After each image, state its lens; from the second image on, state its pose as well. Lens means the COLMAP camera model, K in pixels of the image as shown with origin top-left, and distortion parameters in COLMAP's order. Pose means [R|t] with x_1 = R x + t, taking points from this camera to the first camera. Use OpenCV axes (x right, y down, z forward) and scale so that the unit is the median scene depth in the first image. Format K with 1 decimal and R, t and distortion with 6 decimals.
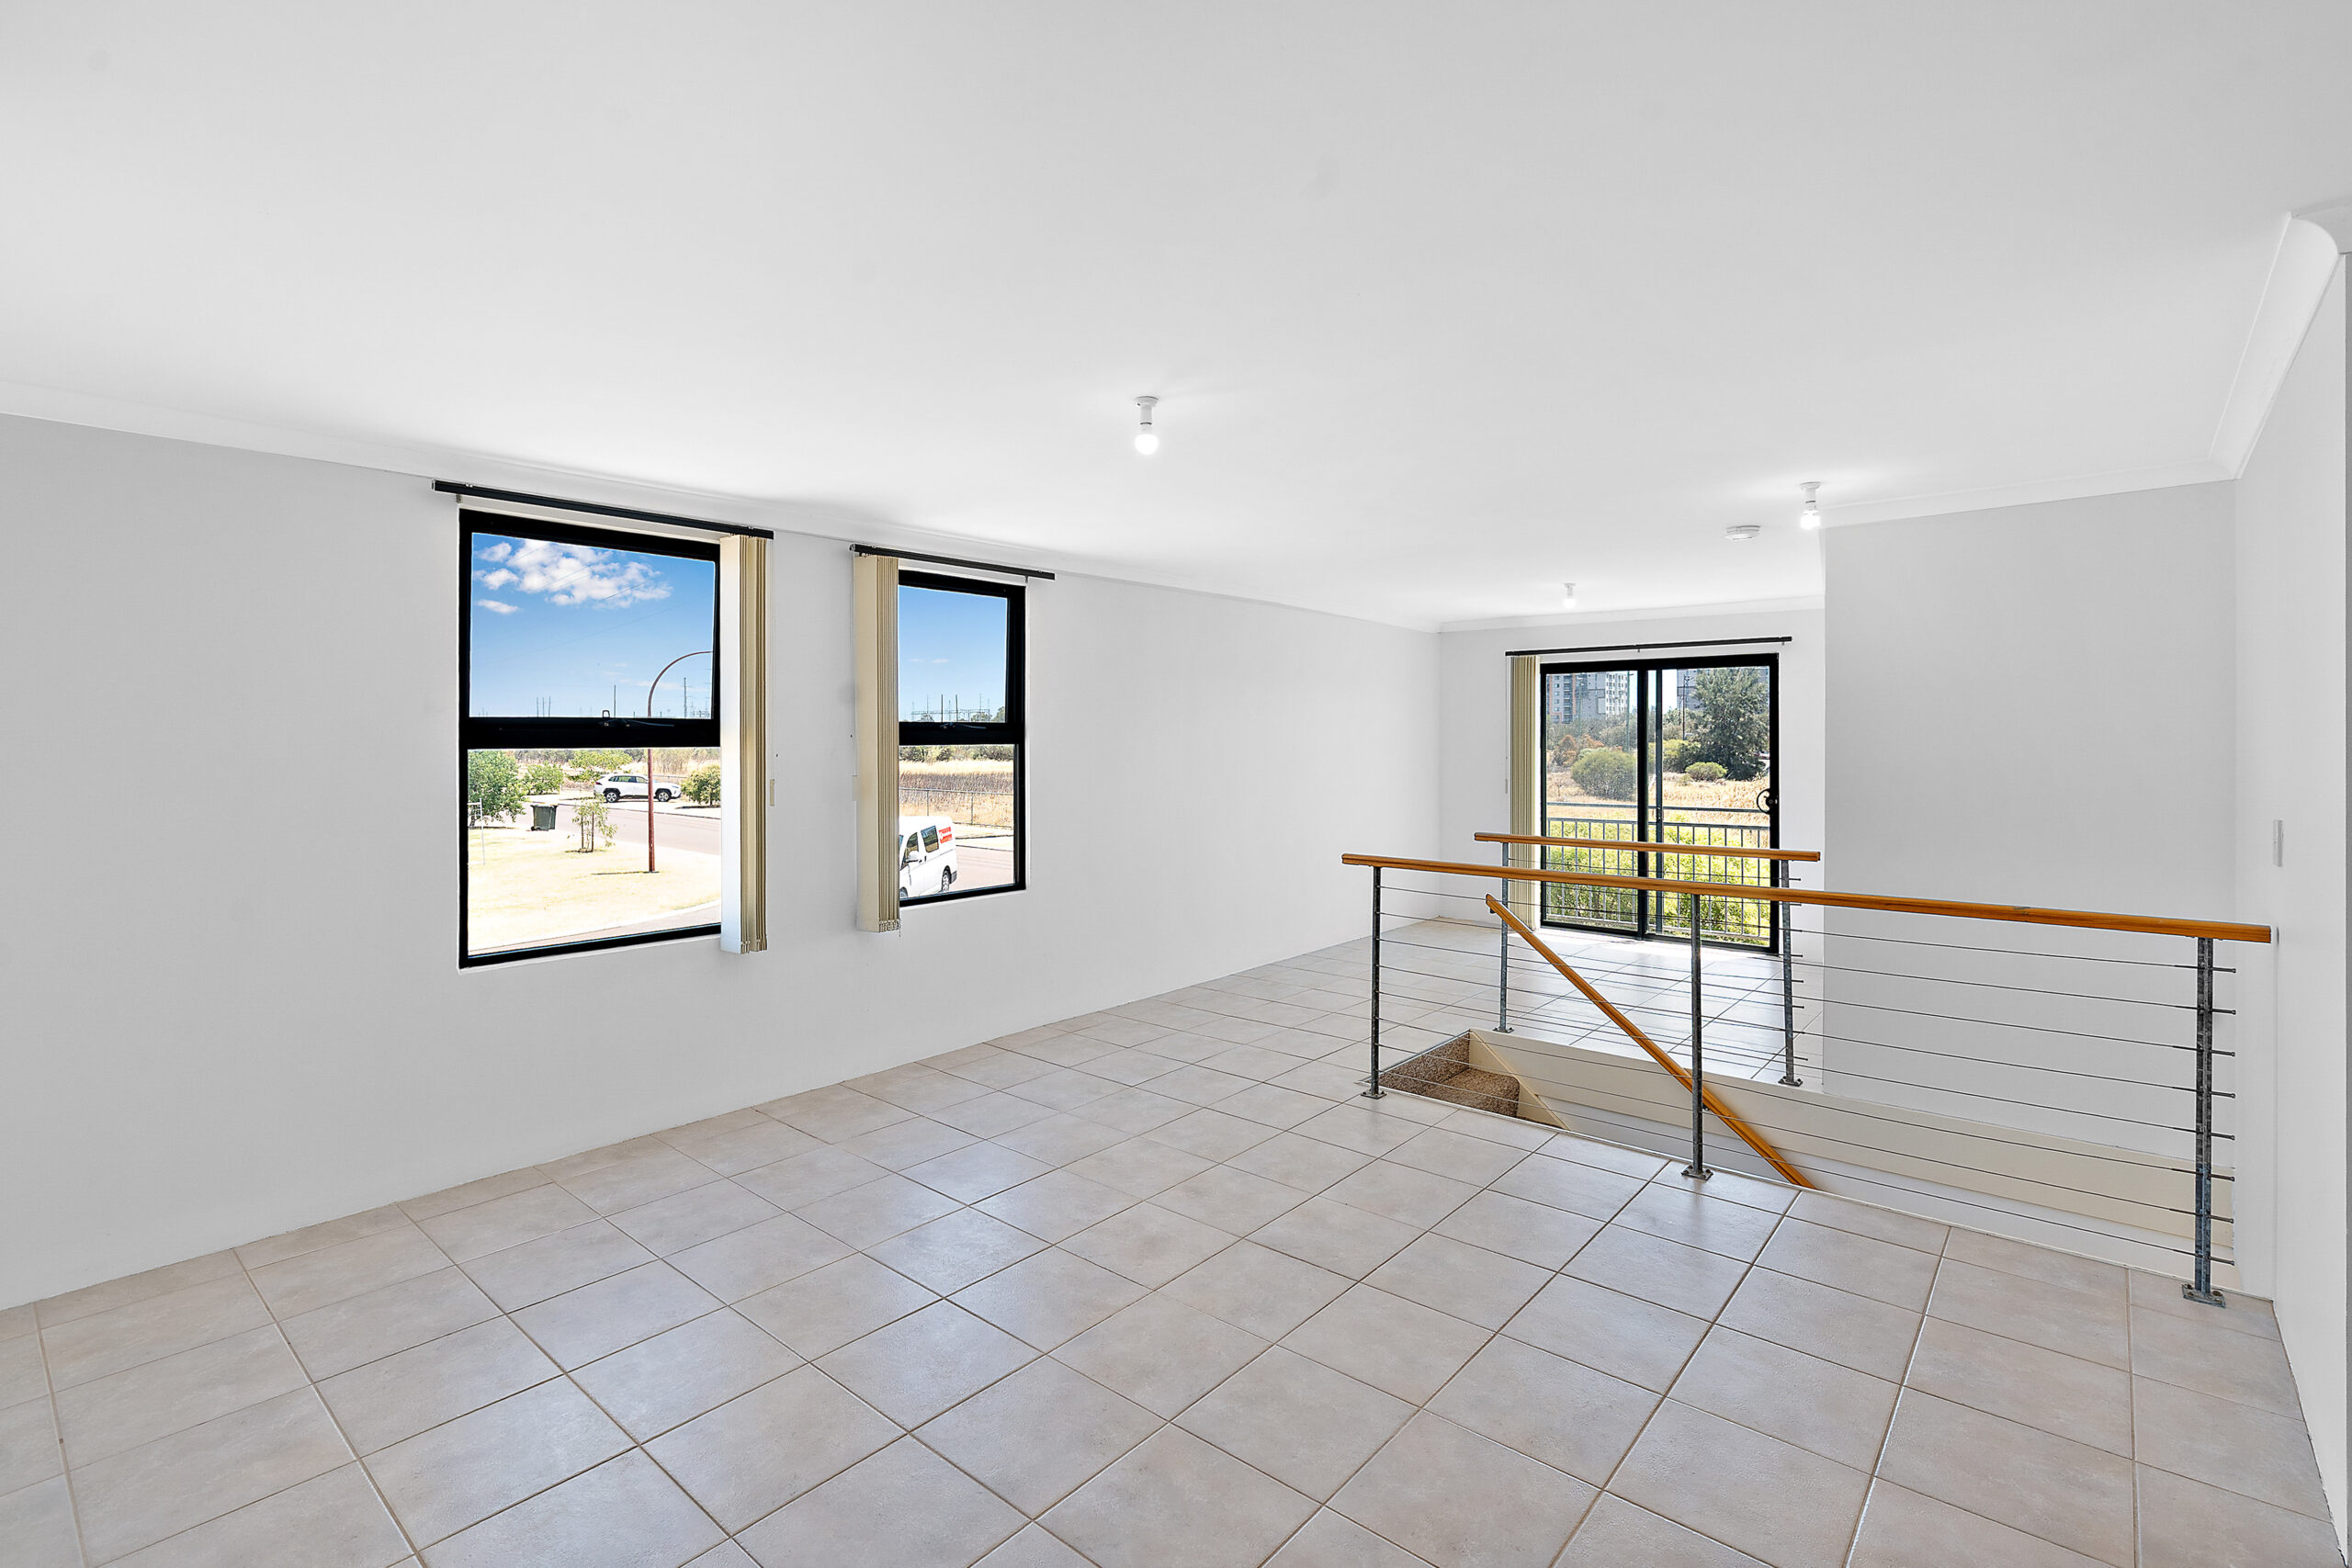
lens RADIAL K [[1092.1, 0, 1179.0], [0, 1092.1, 735.3], [0, 0, 1]] dist [0.000310, -0.000315]
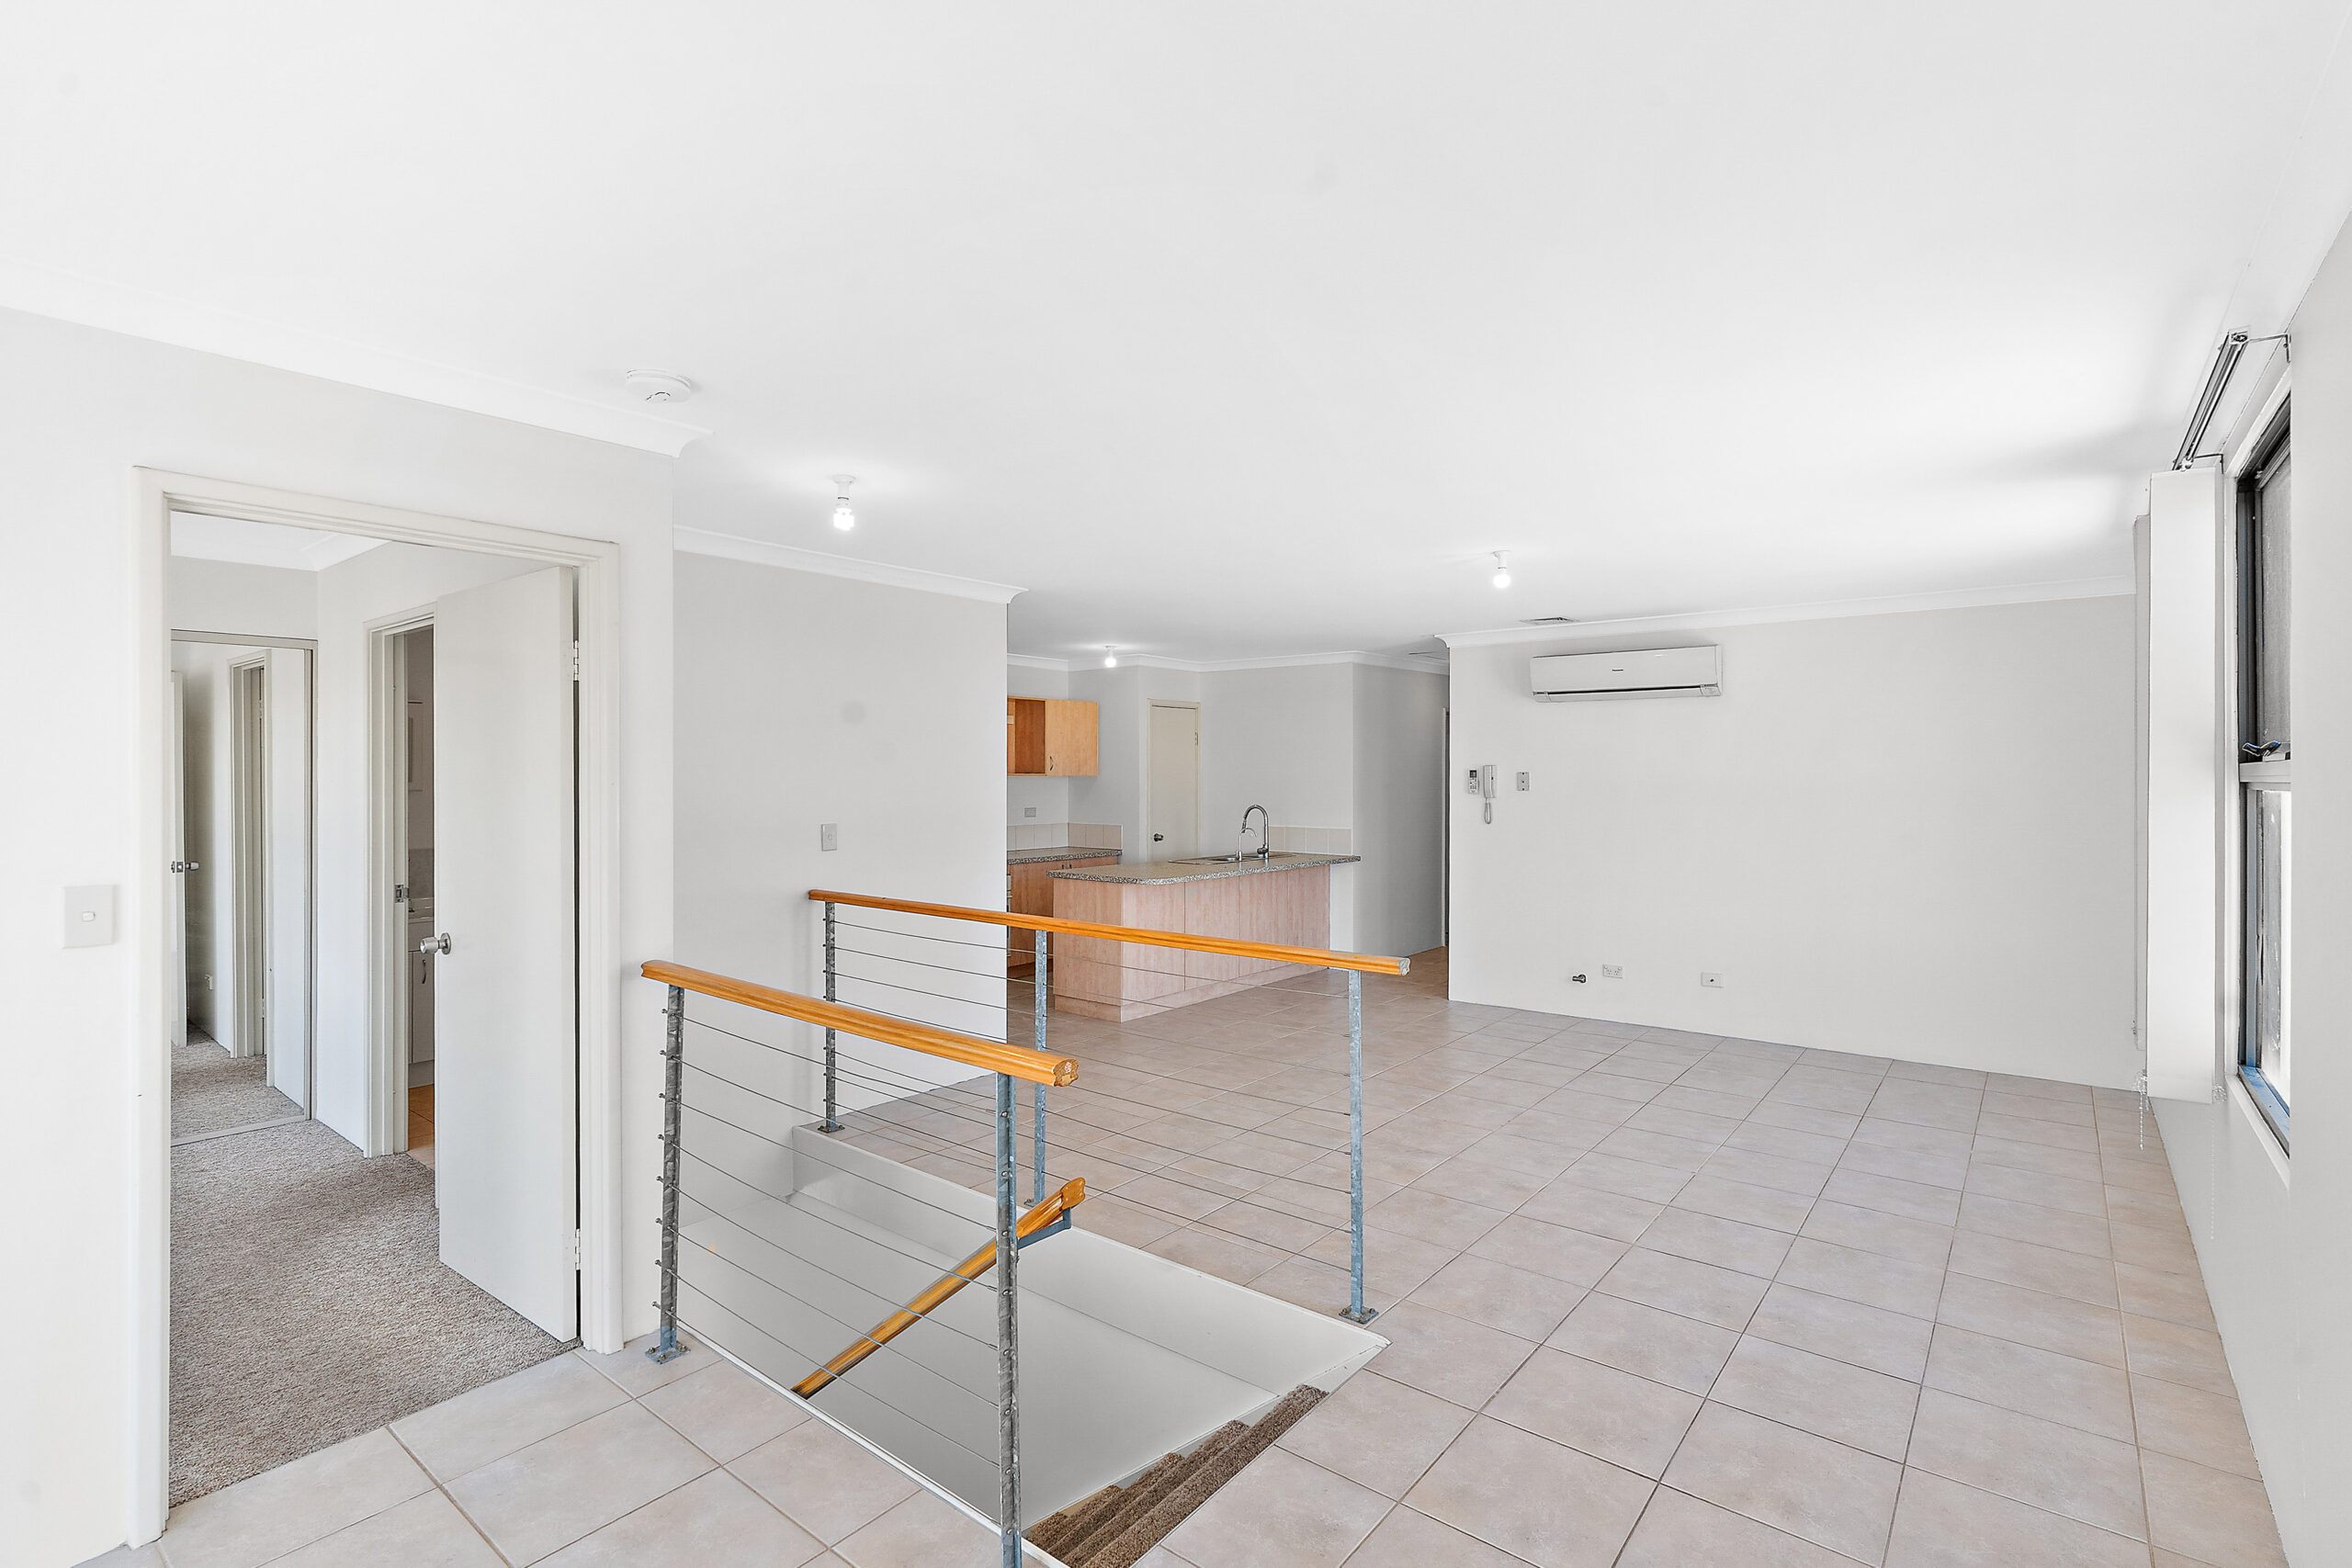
lens RADIAL K [[1087.6, 0, 1193.3], [0, 1087.6, 786.5], [0, 0, 1]] dist [0.000336, 0.000088]
pose [[-0.999135, 0.000951, -0.041571, 0.438157], [0.000553, 0.999954, 0.009596, 0.002964], [0.041578, 0.009564, -0.999089, 2.365598]]
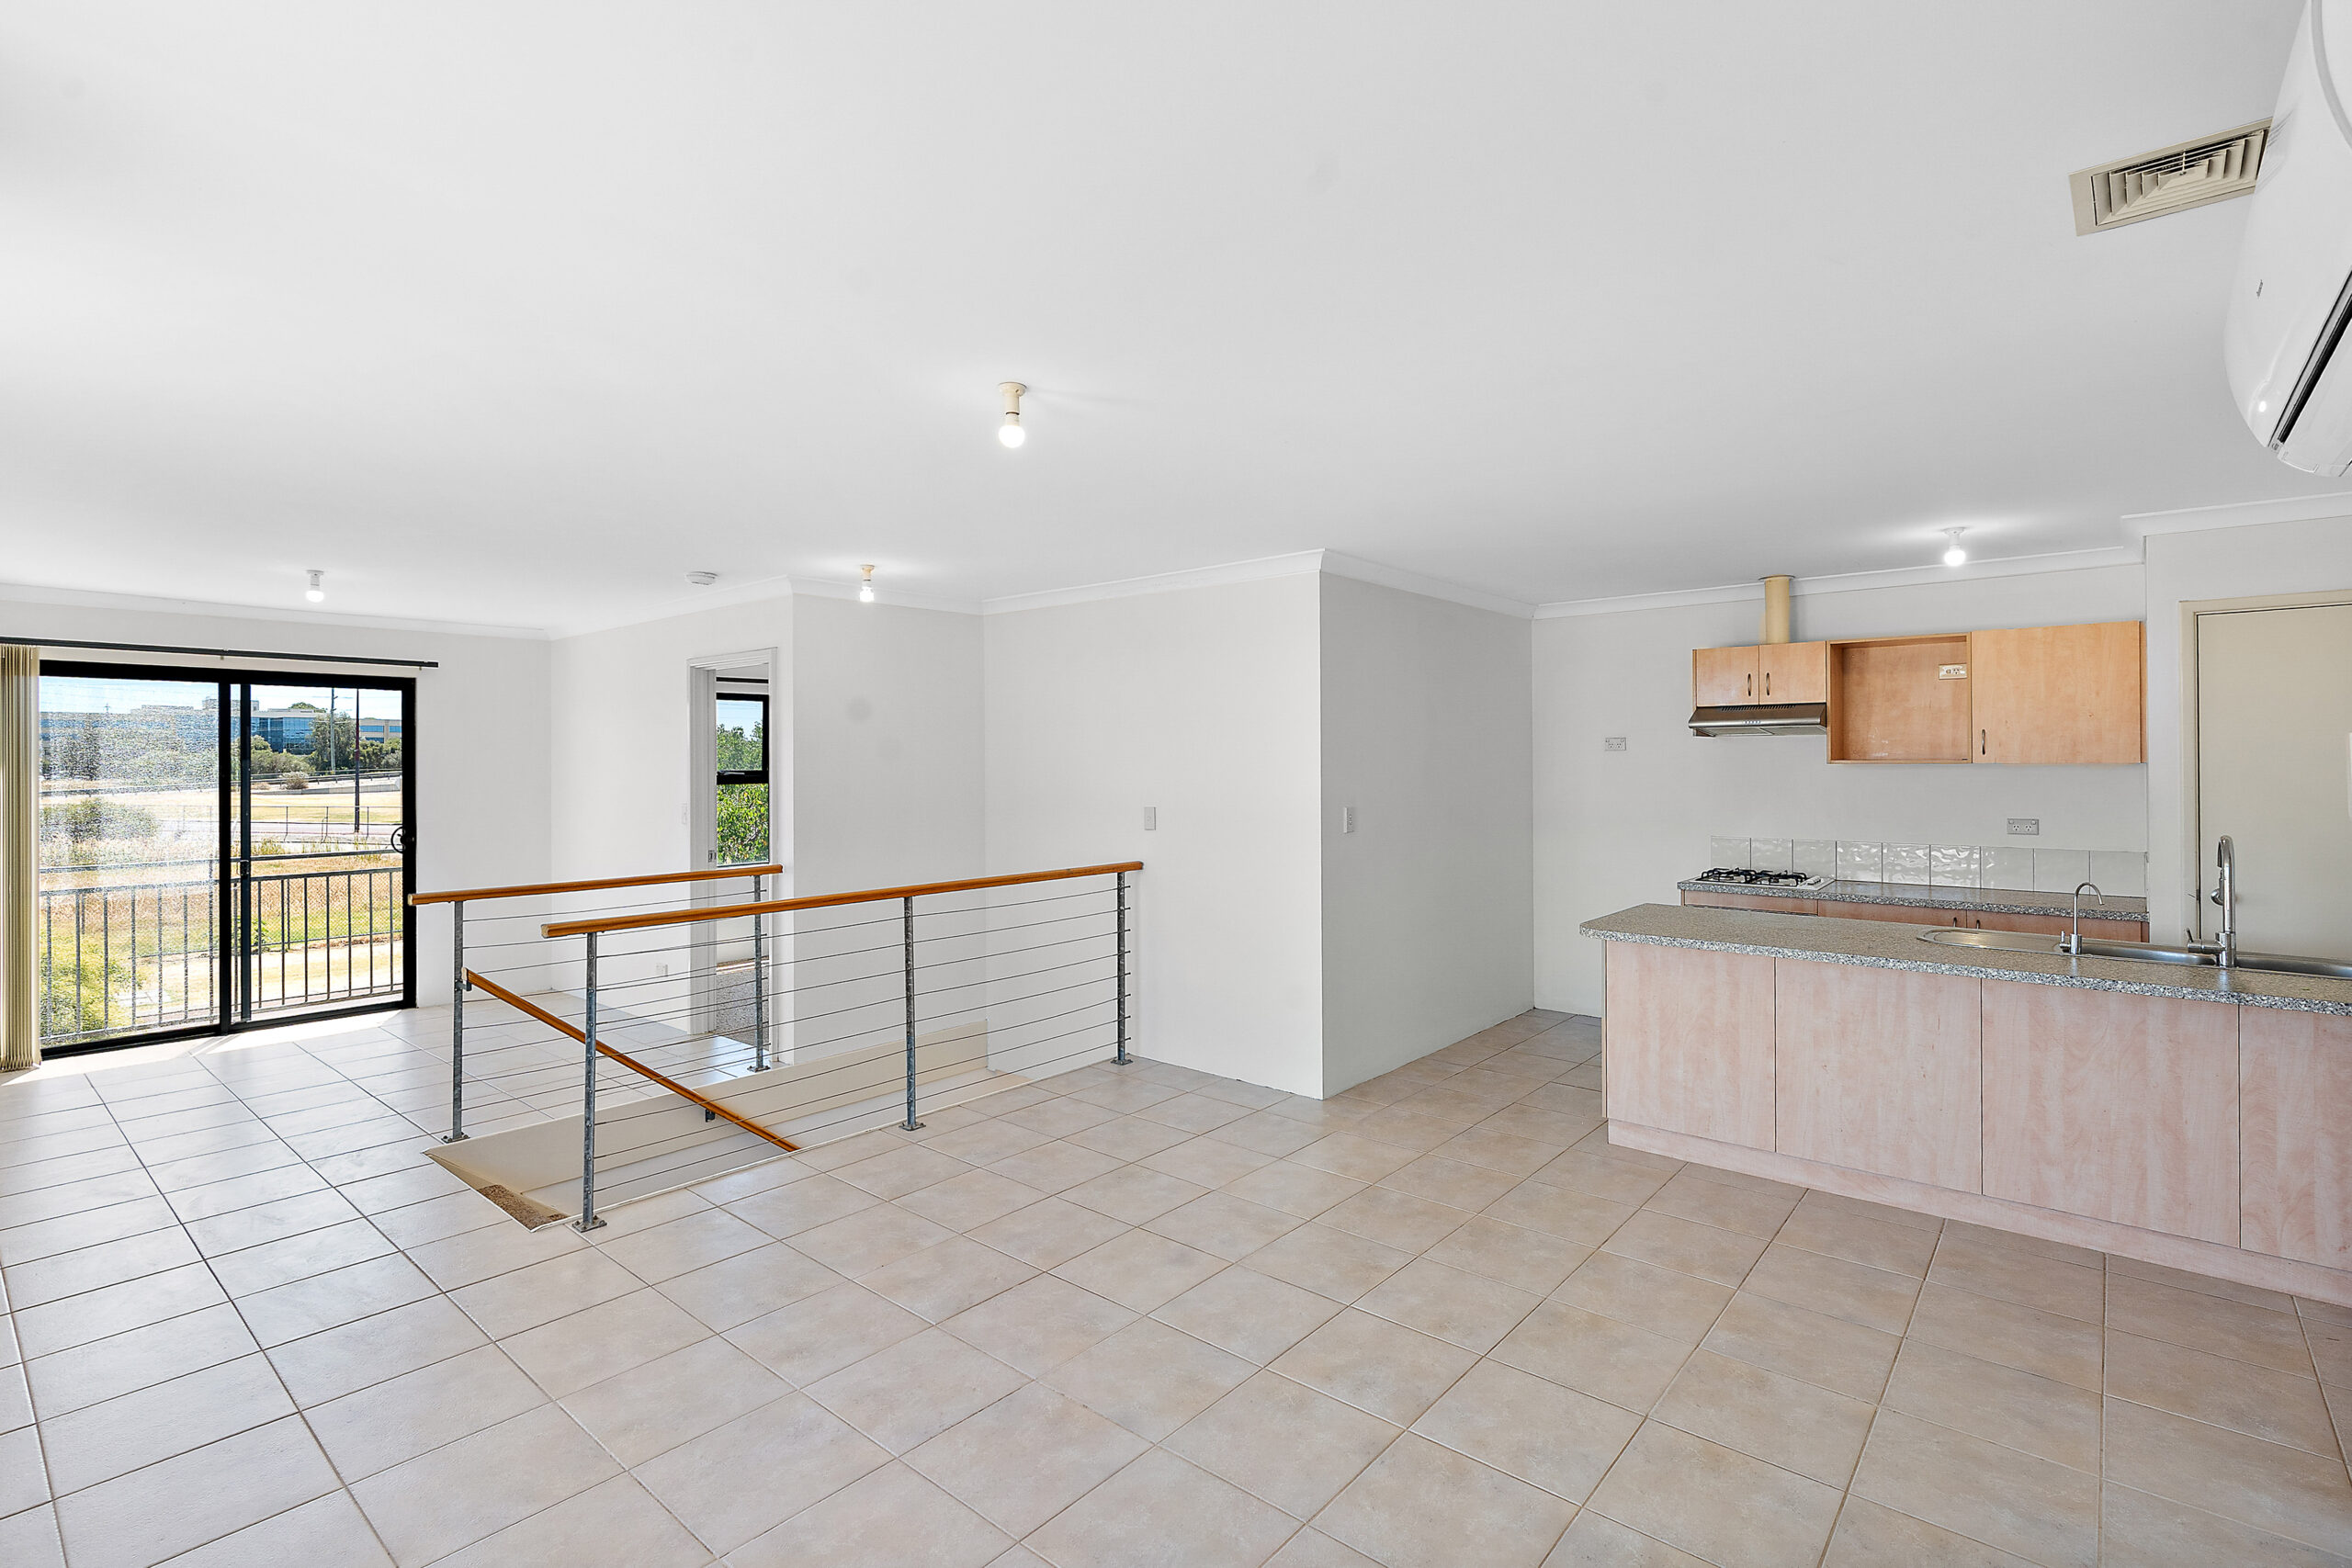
lens RADIAL K [[1091.2, 0, 1181.5], [0, 1091.2, 769.5], [0, 0, 1]] dist [-0.002841, 0.000174]
pose [[-0.005851, -0.004400, 0.999973, -0.865619], [0.003137, 0.999985, 0.004418, -0.000081], [-0.999978, 0.003163, -0.005838, 0.827007]]
